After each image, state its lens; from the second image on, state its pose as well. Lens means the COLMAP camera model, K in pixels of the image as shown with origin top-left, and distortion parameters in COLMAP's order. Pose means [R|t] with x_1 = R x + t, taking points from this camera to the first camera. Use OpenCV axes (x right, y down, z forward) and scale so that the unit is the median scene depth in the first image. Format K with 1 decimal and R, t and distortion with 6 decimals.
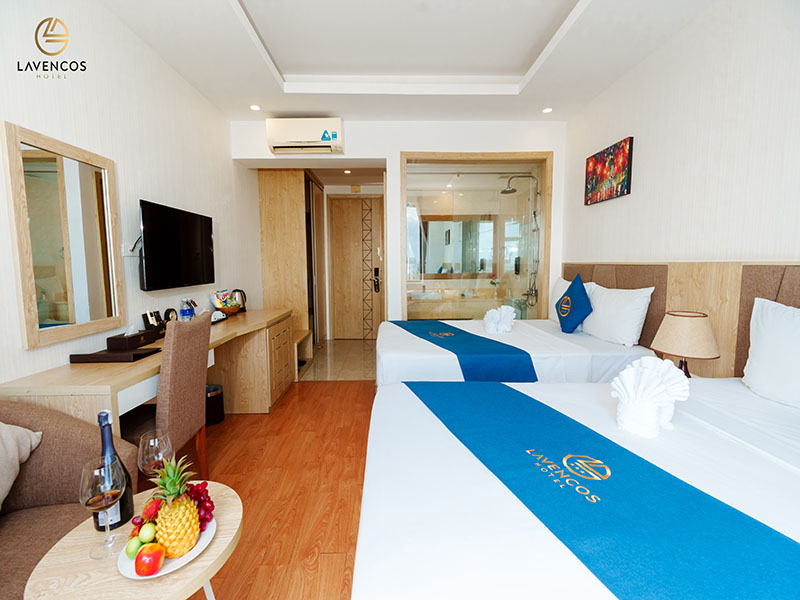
lens RADIAL K [[344.2, 0, 394.6], [0, 344.2, 292.4], [0, 0, 1]] dist [-0.001203, 0.000094]
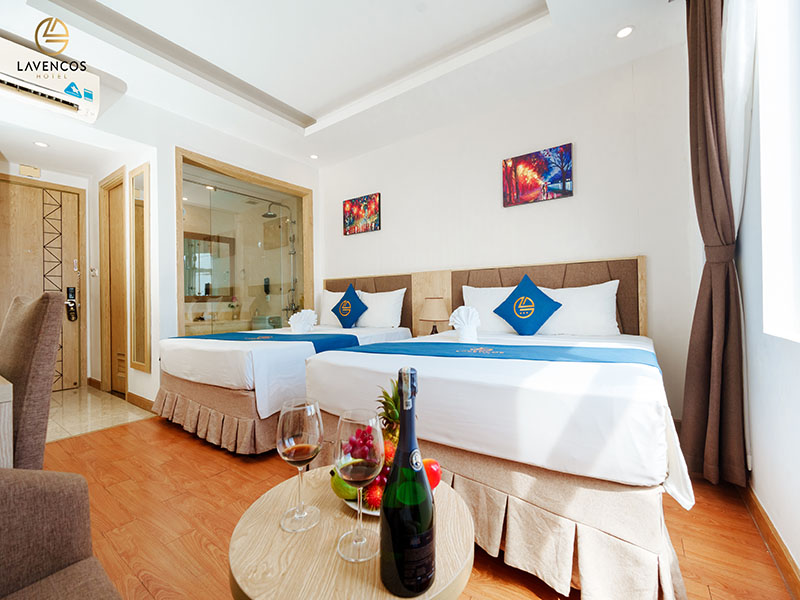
lens RADIAL K [[344.2, 0, 397.4], [0, 344.2, 299.7], [0, 0, 1]] dist [-0.001203, 0.000094]
pose [[0.600312, 0.001769, 0.799764, -0.435411], [0.079436, 0.994921, -0.061826, 0.107064], [-0.795811, 0.100645, 0.597122, 0.067614]]
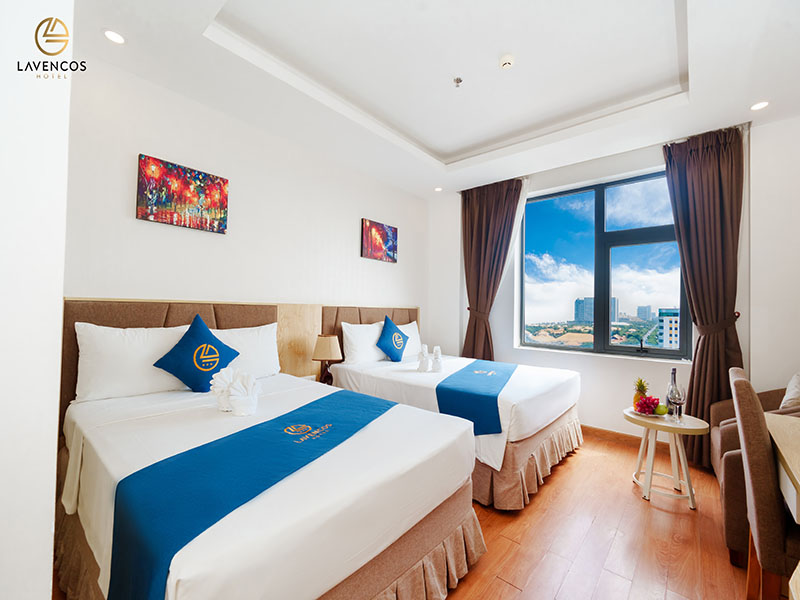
lens RADIAL K [[344.2, 0, 401.3], [0, 344.2, 299.6], [0, 0, 1]] dist [-0.001203, 0.000094]
pose [[-0.744405, 0.014650, 0.667567, -0.346988], [0.044091, 0.998656, 0.027250, -0.090979], [-0.666271, 0.049719, -0.744050, 1.302820]]
